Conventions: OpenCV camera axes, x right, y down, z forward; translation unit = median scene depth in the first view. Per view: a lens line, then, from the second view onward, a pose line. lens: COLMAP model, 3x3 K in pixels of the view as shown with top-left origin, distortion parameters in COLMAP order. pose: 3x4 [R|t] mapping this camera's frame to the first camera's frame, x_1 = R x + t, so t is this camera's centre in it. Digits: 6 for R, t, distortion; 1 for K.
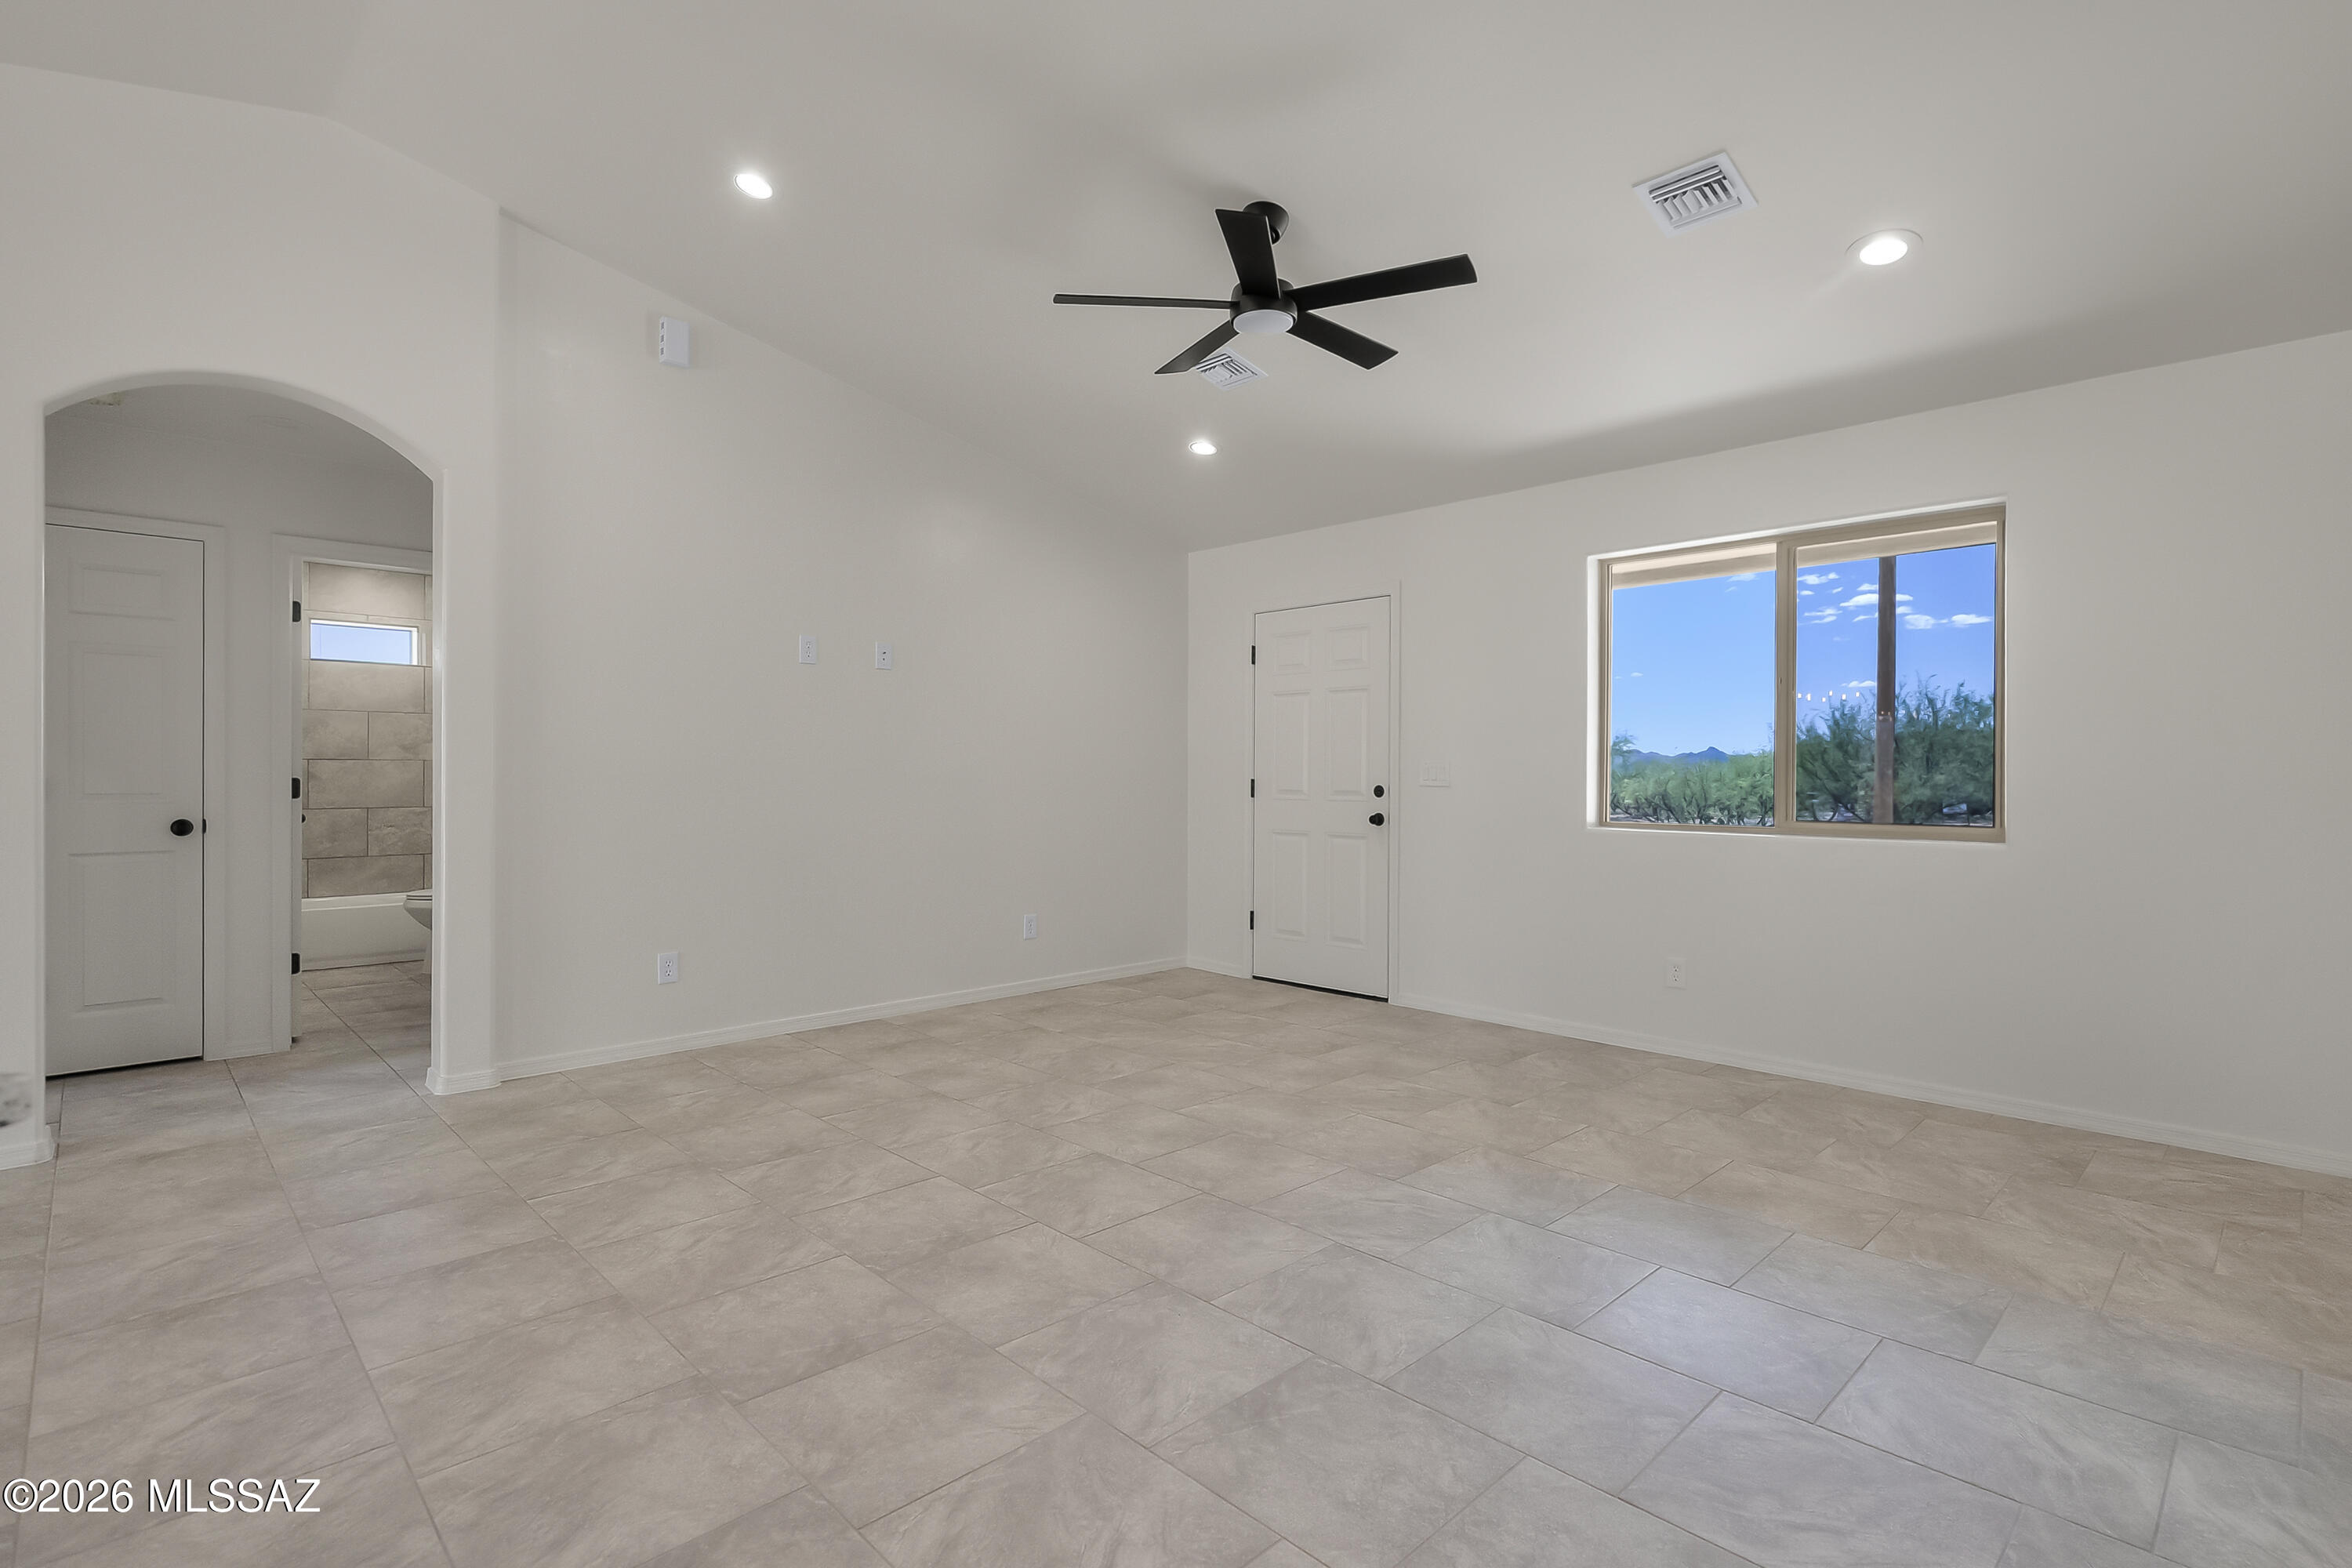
lens RADIAL K [[1077.2, 0, 1176.0], [0, 1077.2, 784.0], [0, 0, 1]] dist [-0.001174, -0.000016]
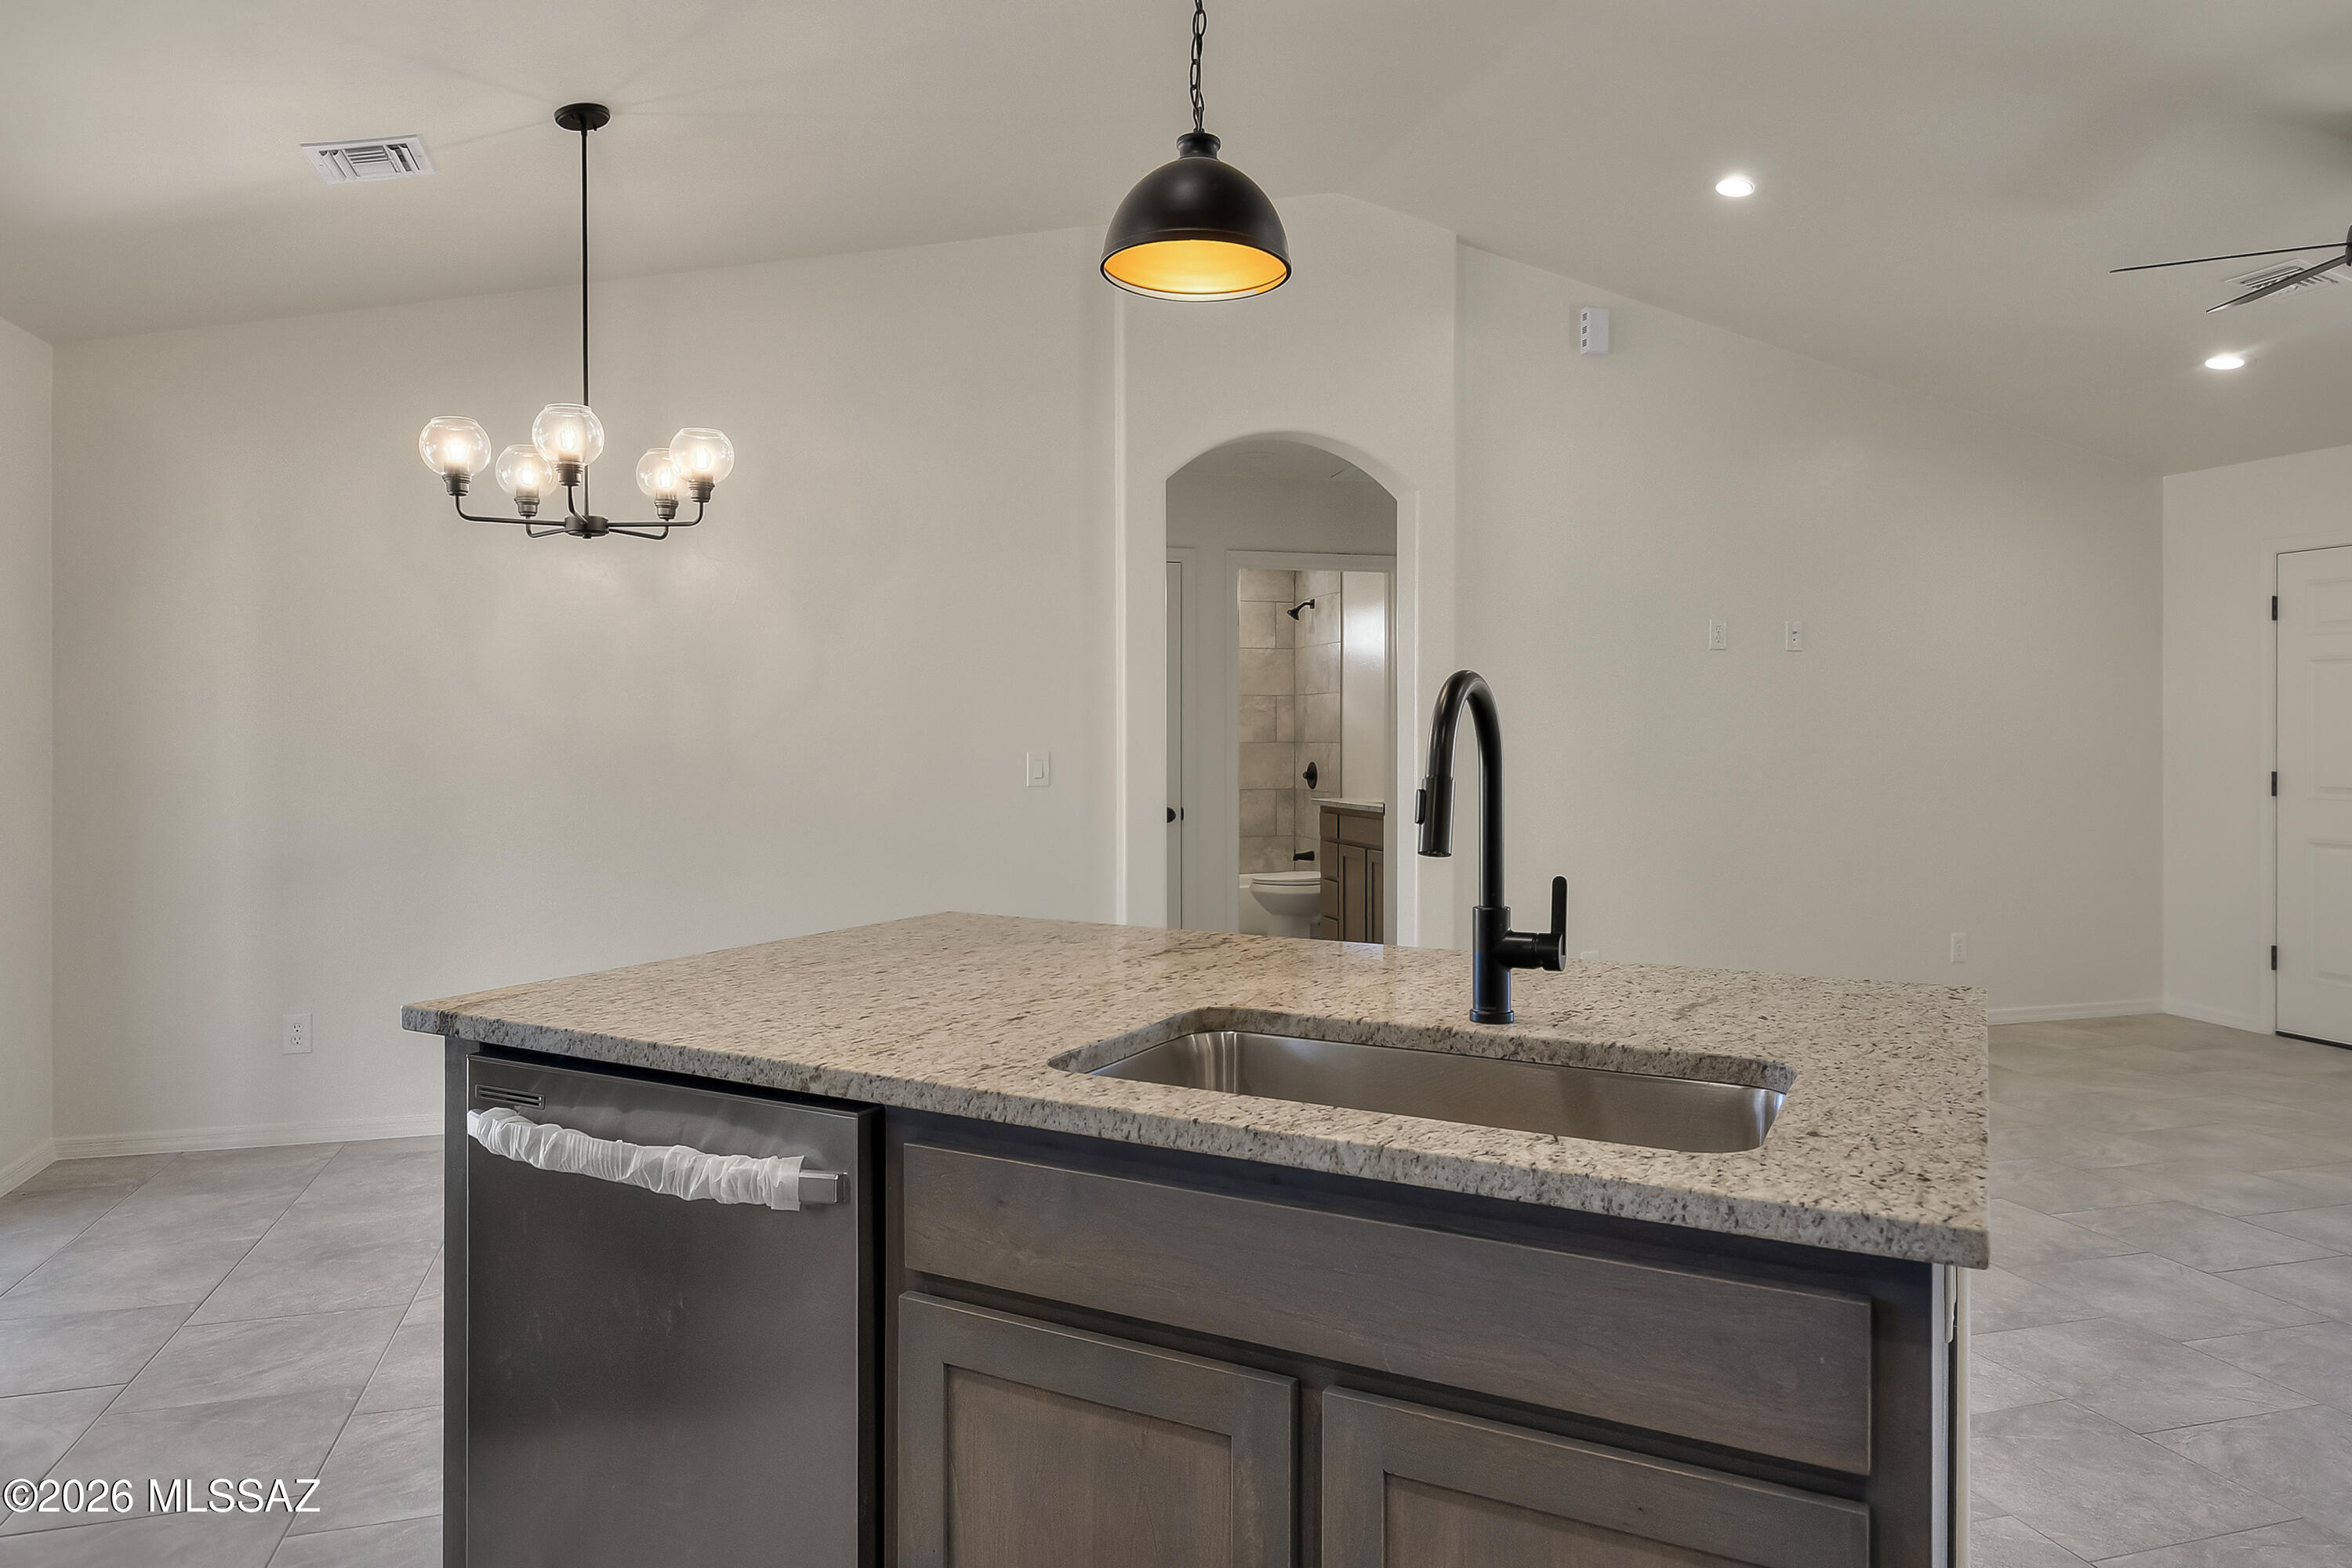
lens RADIAL K [[1508.5, 0, 1172.4], [0, 1508.5, 731.7], [0, 0, 1]] dist [0.008465, 0.003550]
pose [[0.895638, -0.002251, -0.444778, -0.200307], [0.000956, 0.999995, -0.003134, -0.040662], [0.444782, 0.002382, 0.895635, -0.408438]]
